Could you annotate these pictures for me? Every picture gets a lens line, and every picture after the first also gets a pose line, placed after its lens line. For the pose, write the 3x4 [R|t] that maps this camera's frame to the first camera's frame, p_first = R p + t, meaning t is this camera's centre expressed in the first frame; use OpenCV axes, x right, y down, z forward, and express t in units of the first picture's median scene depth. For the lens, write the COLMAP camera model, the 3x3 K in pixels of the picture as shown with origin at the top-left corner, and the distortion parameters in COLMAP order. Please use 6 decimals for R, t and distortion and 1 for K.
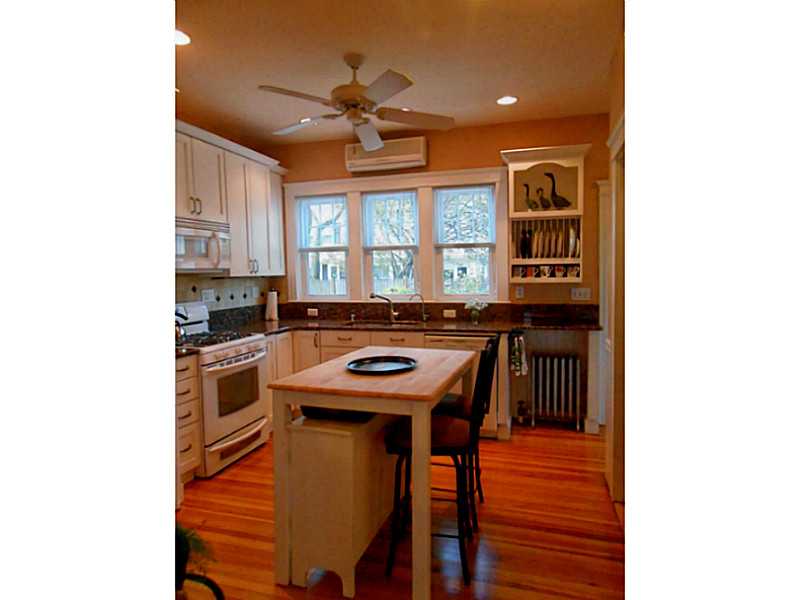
lens RADIAL K [[459.5, 0, 400.0], [0, 459.5, 300.0], [0, 0, 1]] dist [-0.003013, -0.000145]
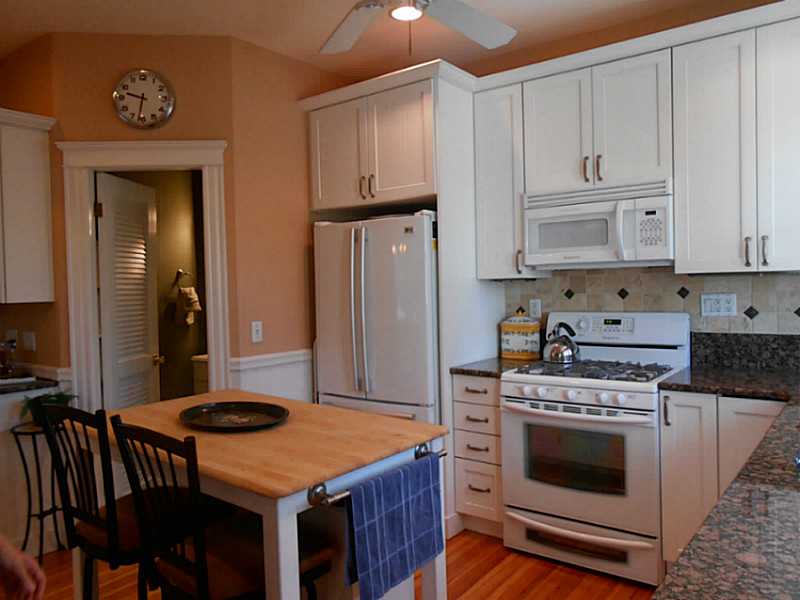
lens RADIAL K [[635.0, 0, 400.0], [0, 635.0, 300.0], [0, 0, 1]] dist [-0.006005, -0.002799]
pose [[-0.349074, 0.055736, -0.935436, 0.463082], [-0.018971, 0.997605, 0.066519, -0.062538], [0.936903, 0.040966, -0.347181, 0.937507]]
